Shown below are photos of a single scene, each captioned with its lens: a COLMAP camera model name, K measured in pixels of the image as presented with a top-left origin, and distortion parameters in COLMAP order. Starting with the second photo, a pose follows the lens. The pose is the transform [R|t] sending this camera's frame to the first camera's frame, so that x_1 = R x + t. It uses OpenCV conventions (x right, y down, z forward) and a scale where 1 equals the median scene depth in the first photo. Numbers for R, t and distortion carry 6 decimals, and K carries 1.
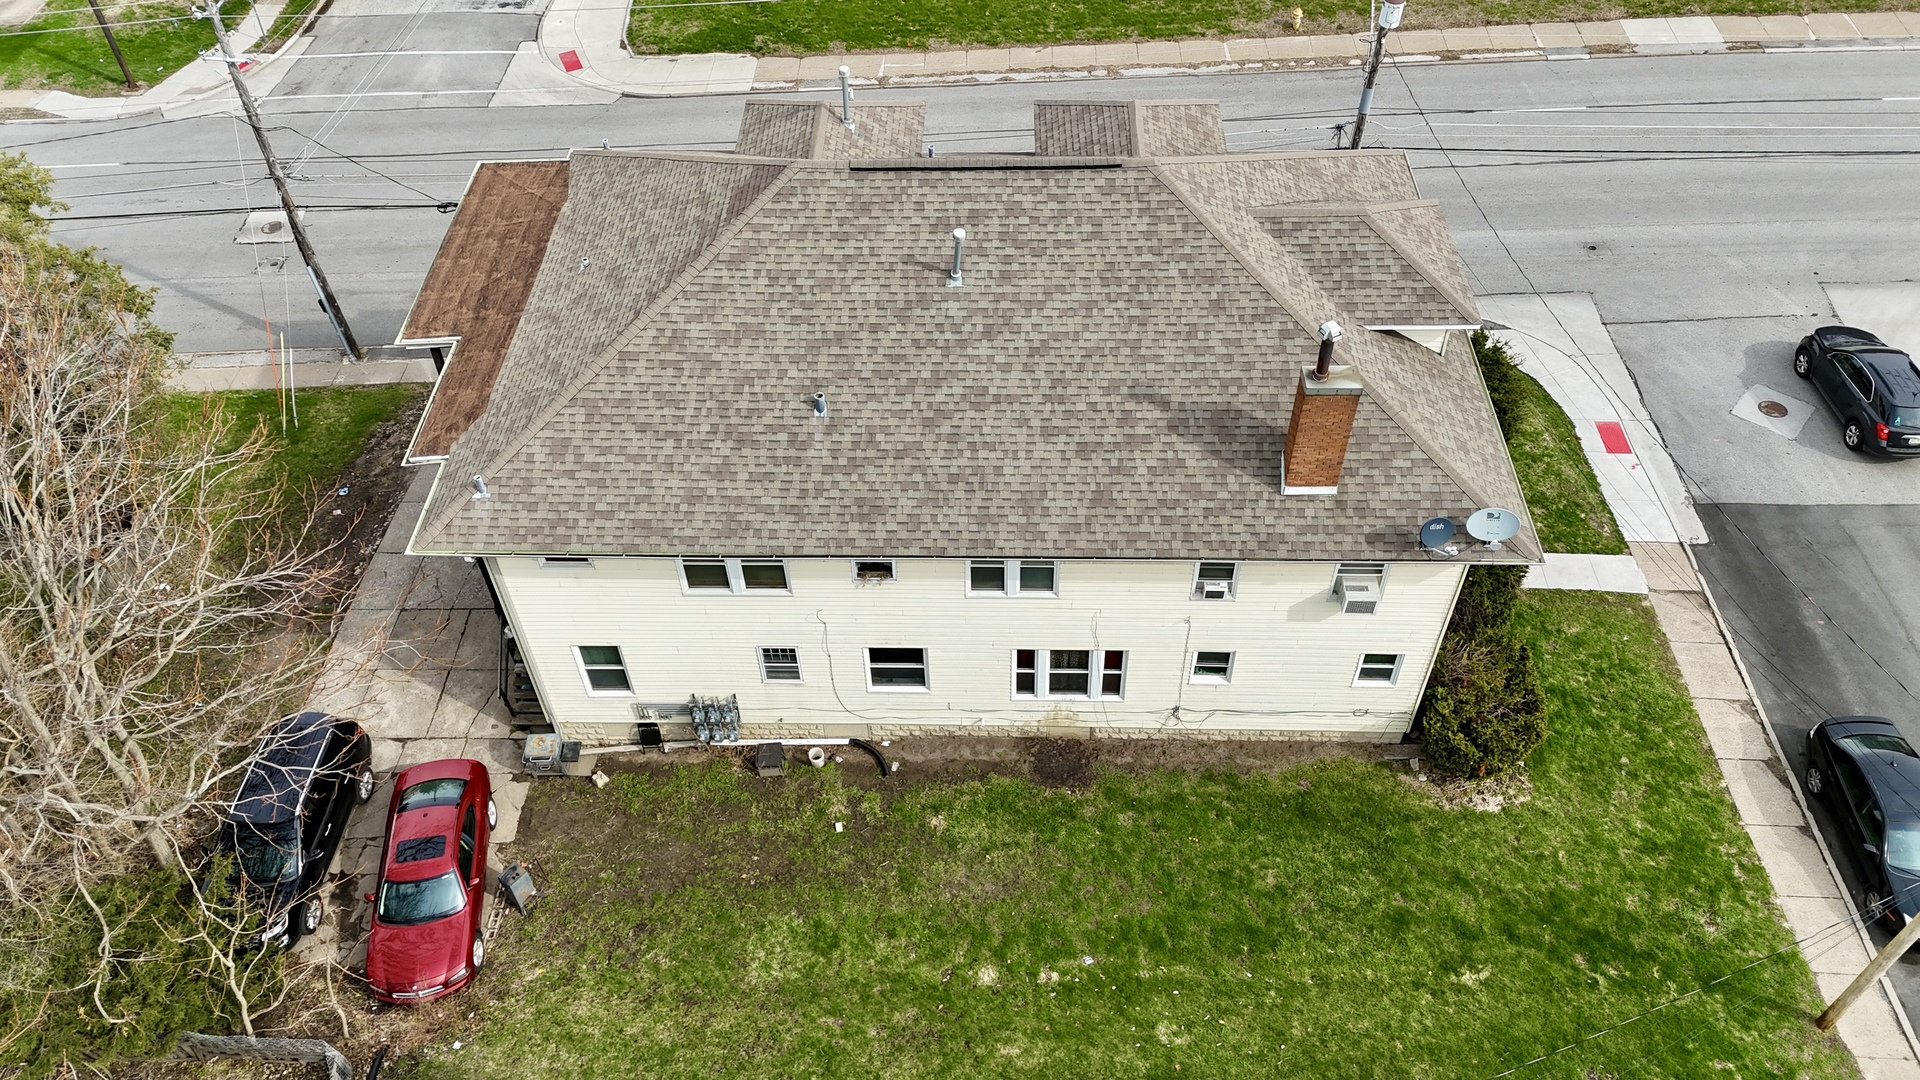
lens RADIAL K [[1400.5, 0, 957.3], [0, 1400.5, 514.2], [0, 0, 1]] dist [0.039461, -0.005446]
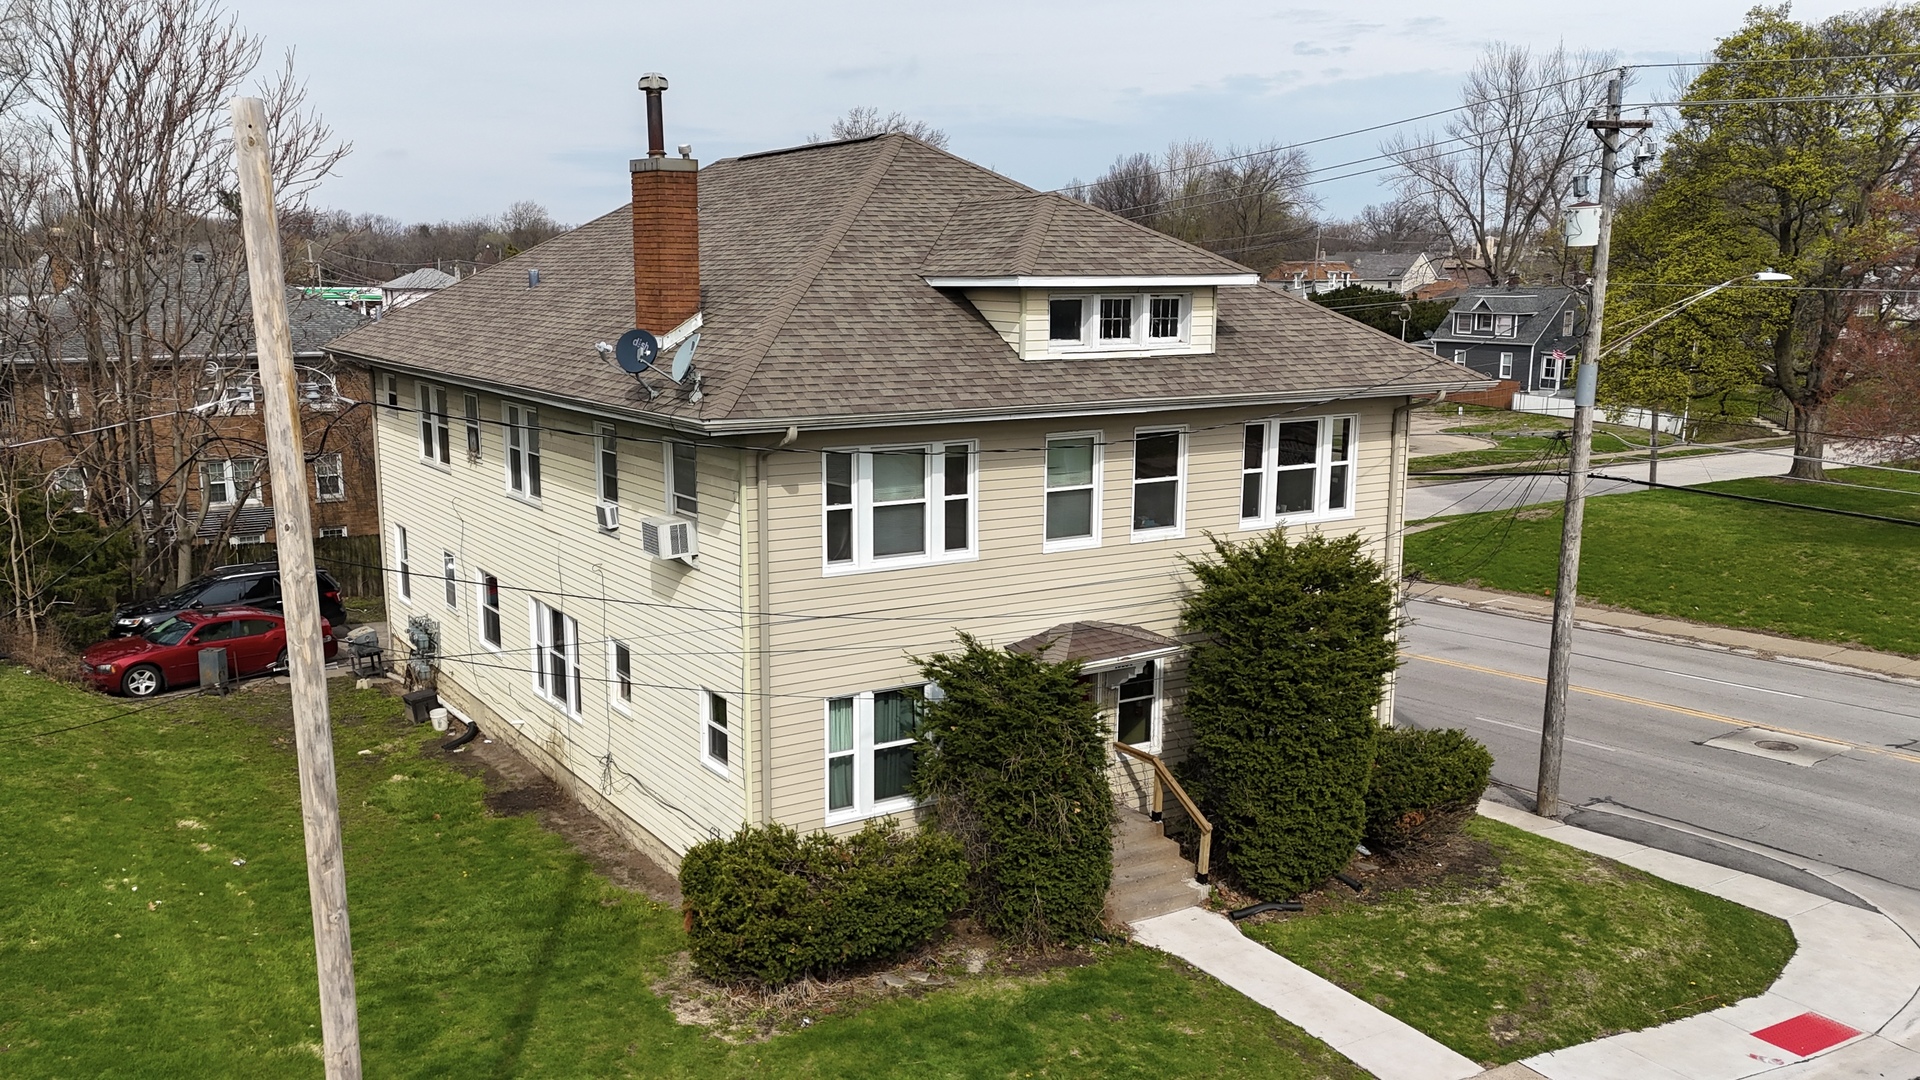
lens RADIAL K [[1527.9, 0, 883.1], [0, 1527.9, 538.0], [0, 0, 1]] dist [0.048873, -0.008941]
pose [[0.552851, 0.169998, -0.815755, 0.868558], [-0.603400, 0.756836, -0.251215, 0.166213], [0.574686, 0.631111, 0.520994, 0.595020]]
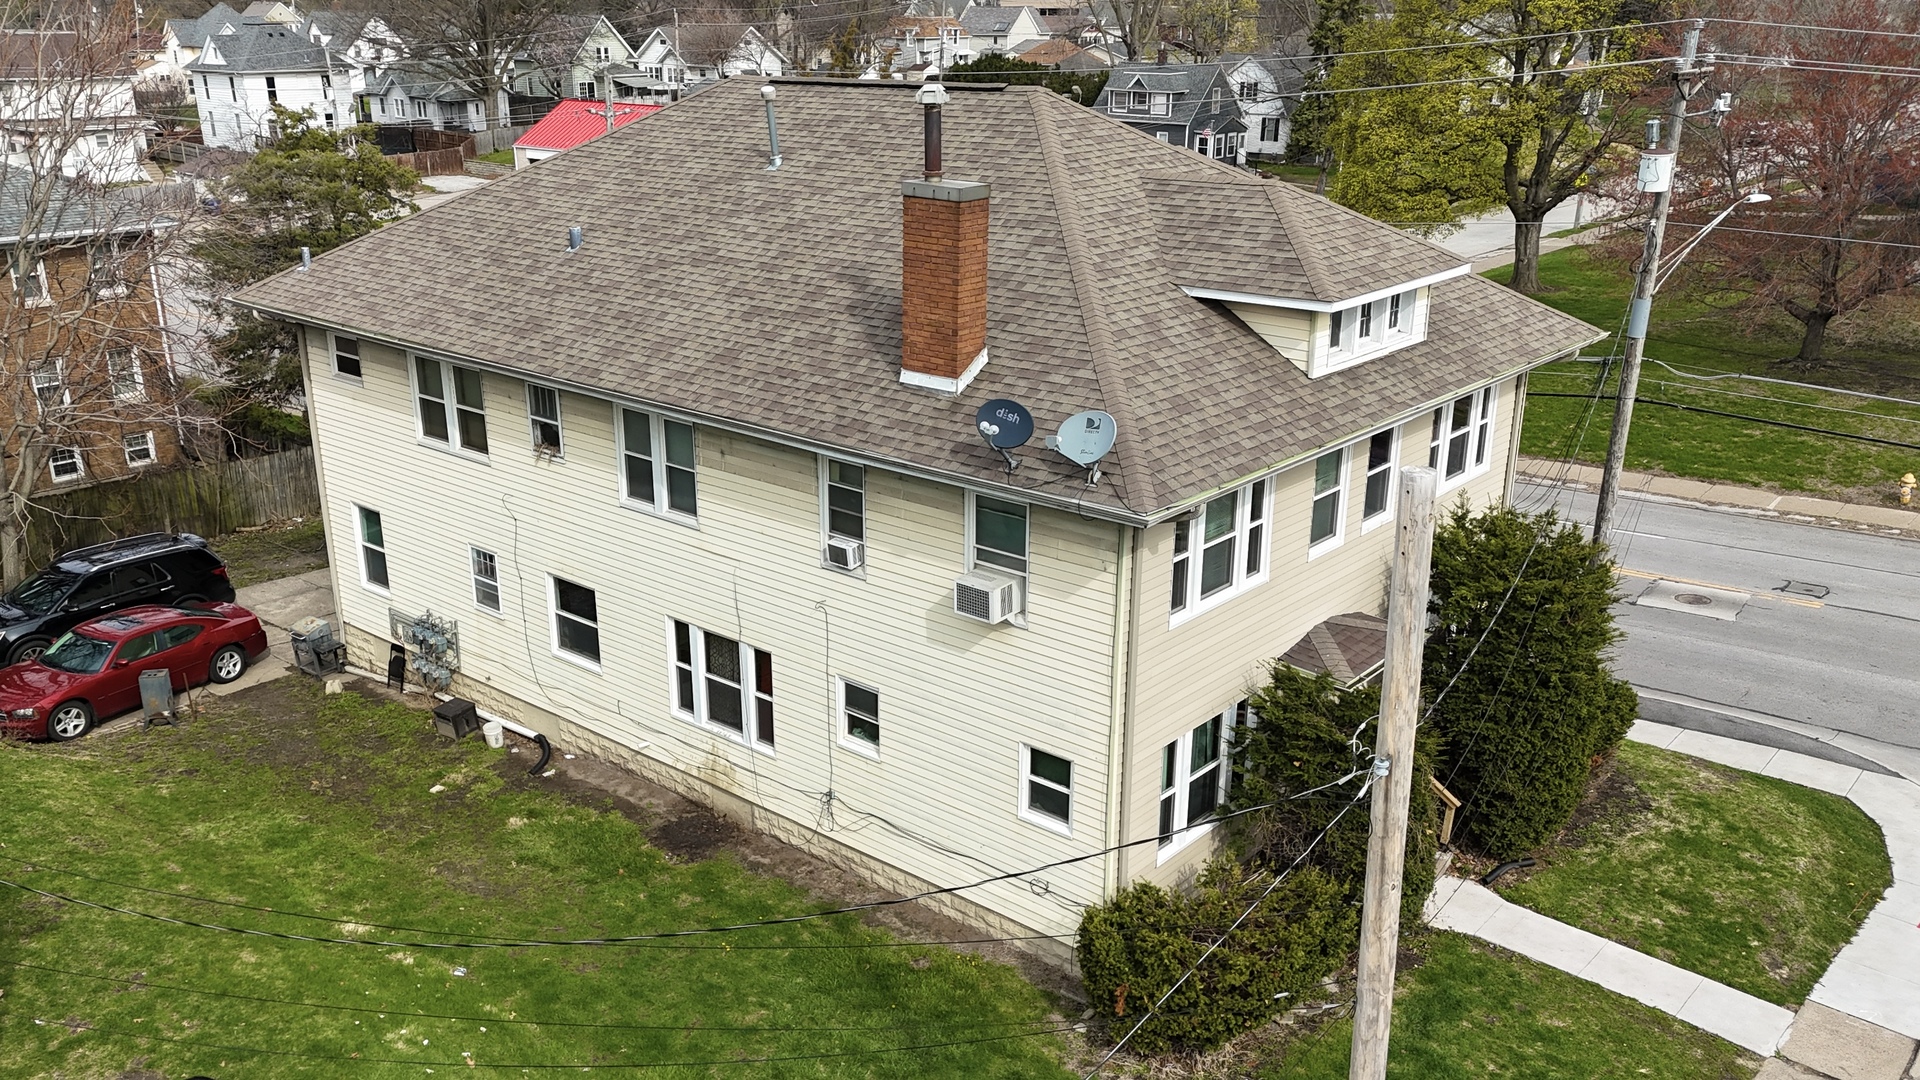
lens RADIAL K [[1595.6, 0, 900.5], [0, 1595.6, 547.2], [0, 0, 1]] dist [0.046290, -0.003648]
pose [[0.777298, 0.231043, -0.585173, 0.616469], [-0.462324, 0.840599, -0.282222, 0.242154], [0.426691, 0.489910, 0.760213, 0.356652]]
